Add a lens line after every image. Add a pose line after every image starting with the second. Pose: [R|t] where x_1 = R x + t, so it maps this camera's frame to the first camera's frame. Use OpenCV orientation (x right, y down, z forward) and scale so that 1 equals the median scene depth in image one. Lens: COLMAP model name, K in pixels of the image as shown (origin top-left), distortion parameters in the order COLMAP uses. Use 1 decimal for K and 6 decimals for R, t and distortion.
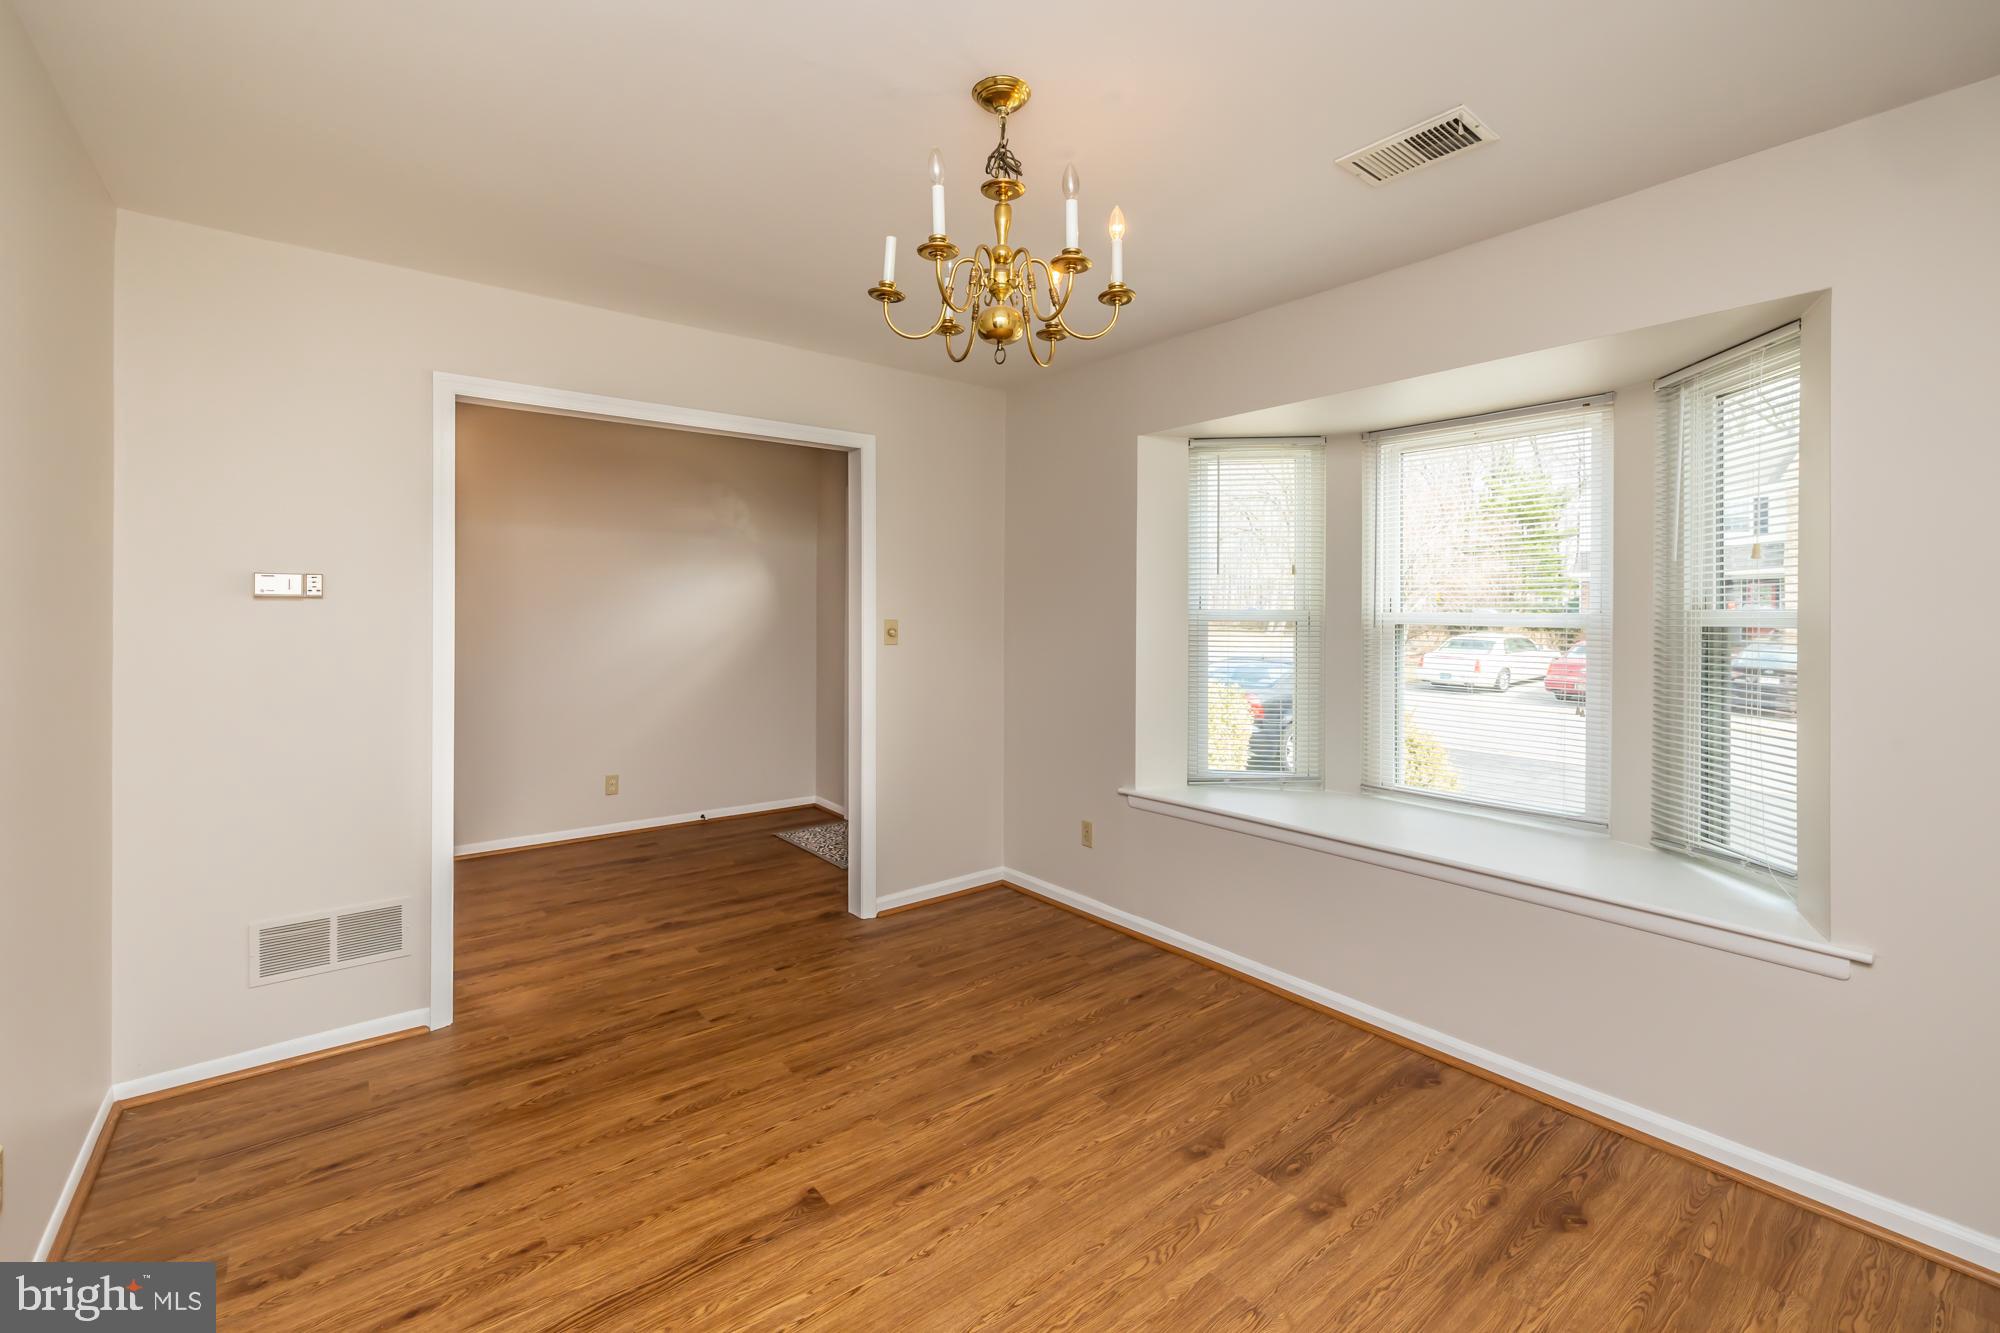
lens RADIAL K [[853.0, 0, 982.7], [0, 853.0, 615.3], [0, 0, 1]] dist [-0.001719, -0.000546]
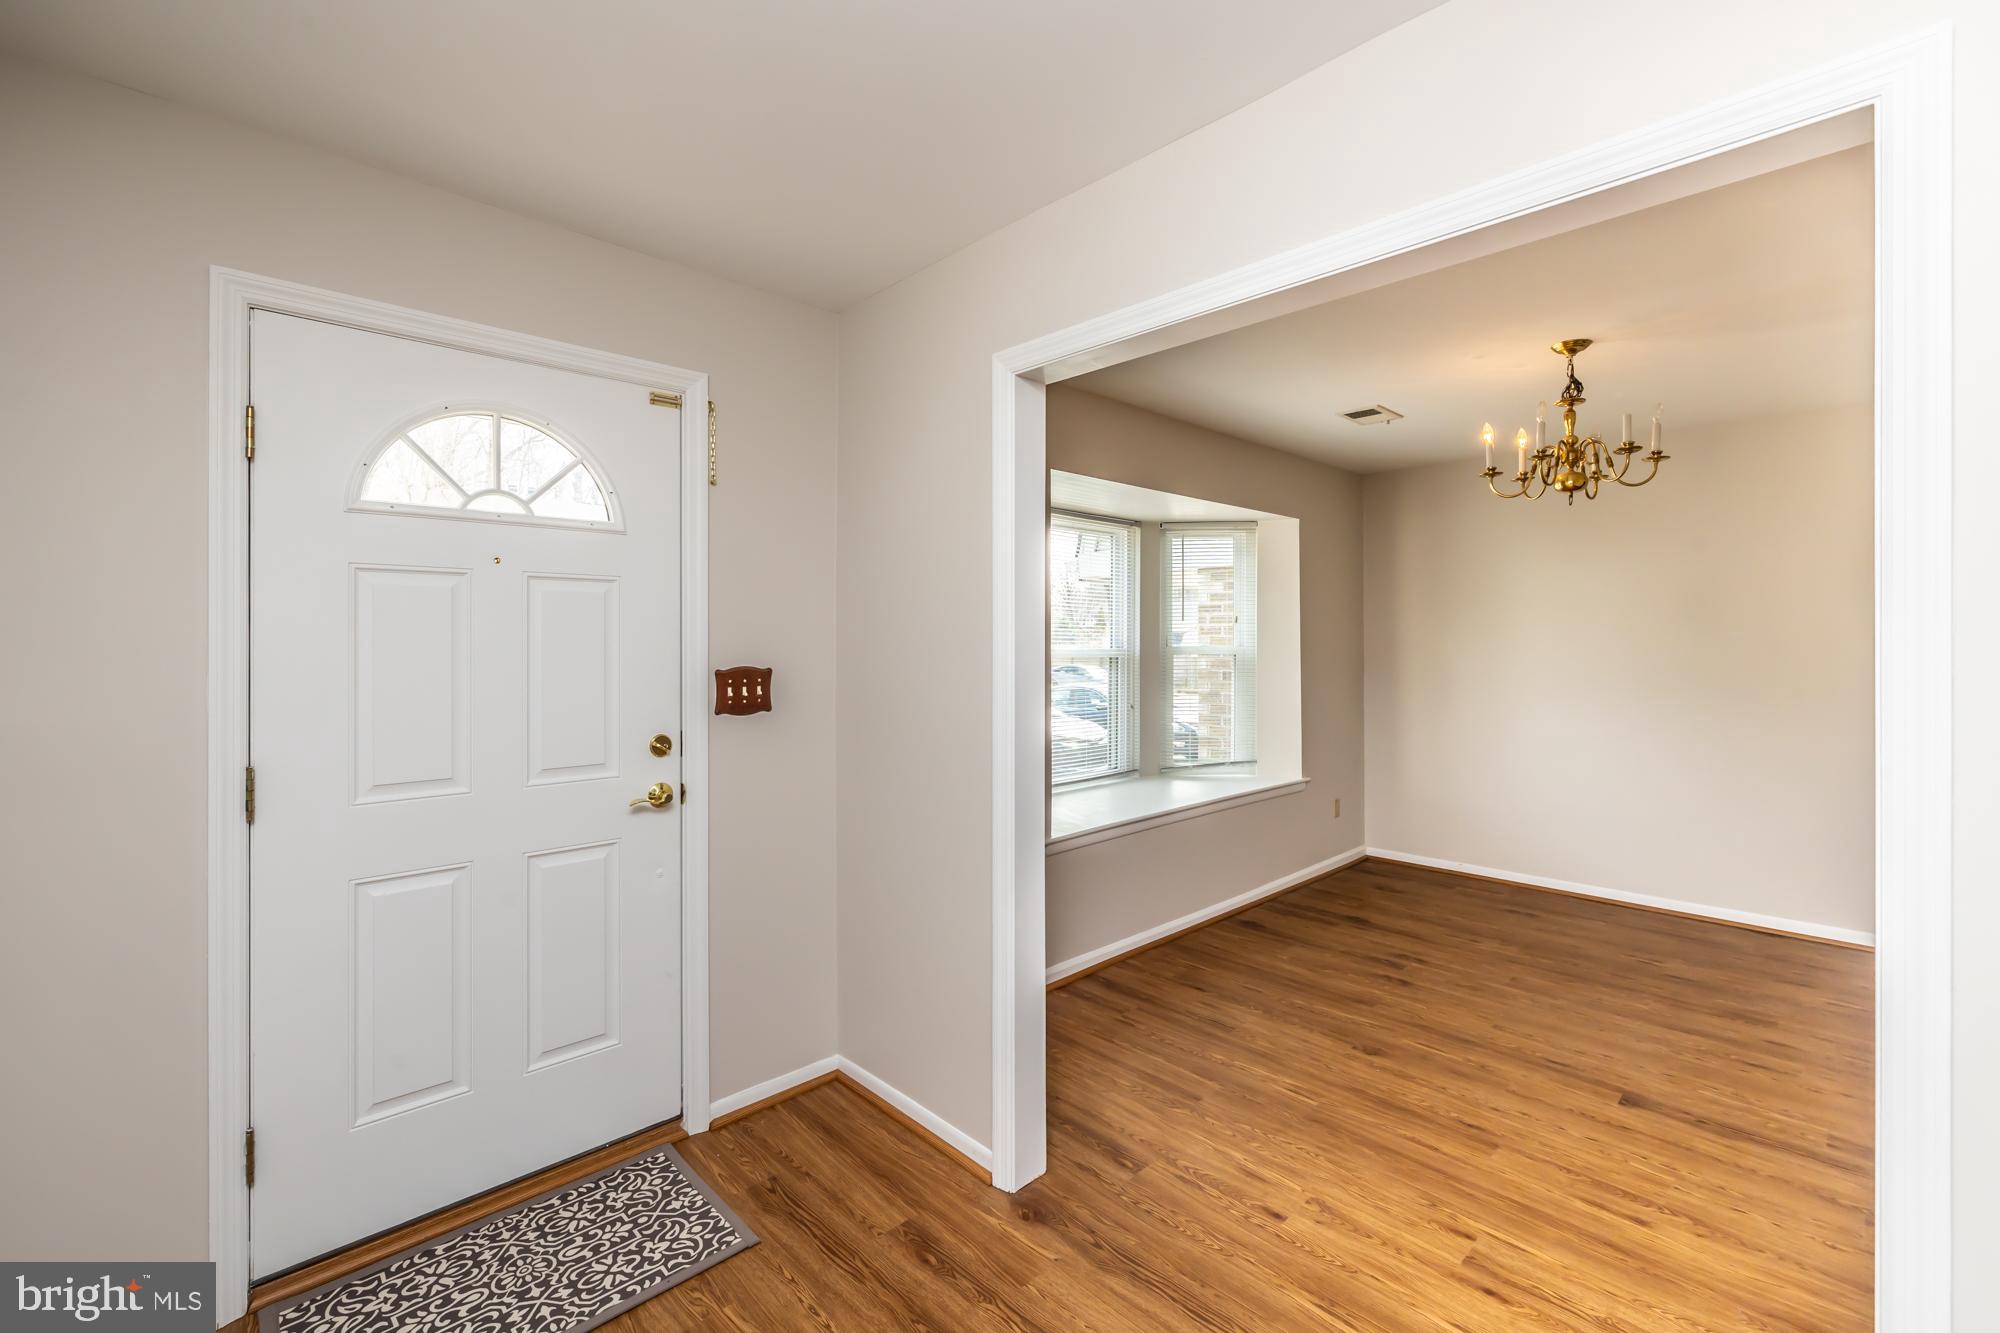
lens RADIAL K [[853.0, 0, 999.5], [0, 853.0, 646.4], [0, 0, 1]] dist [-0.001719, -0.000546]
pose [[-0.098239, -0.013116, 0.995076, -1.111648], [0.004503, 0.999897, 0.013624, -0.034951], [-0.995153, 0.005819, -0.098170, 1.654561]]
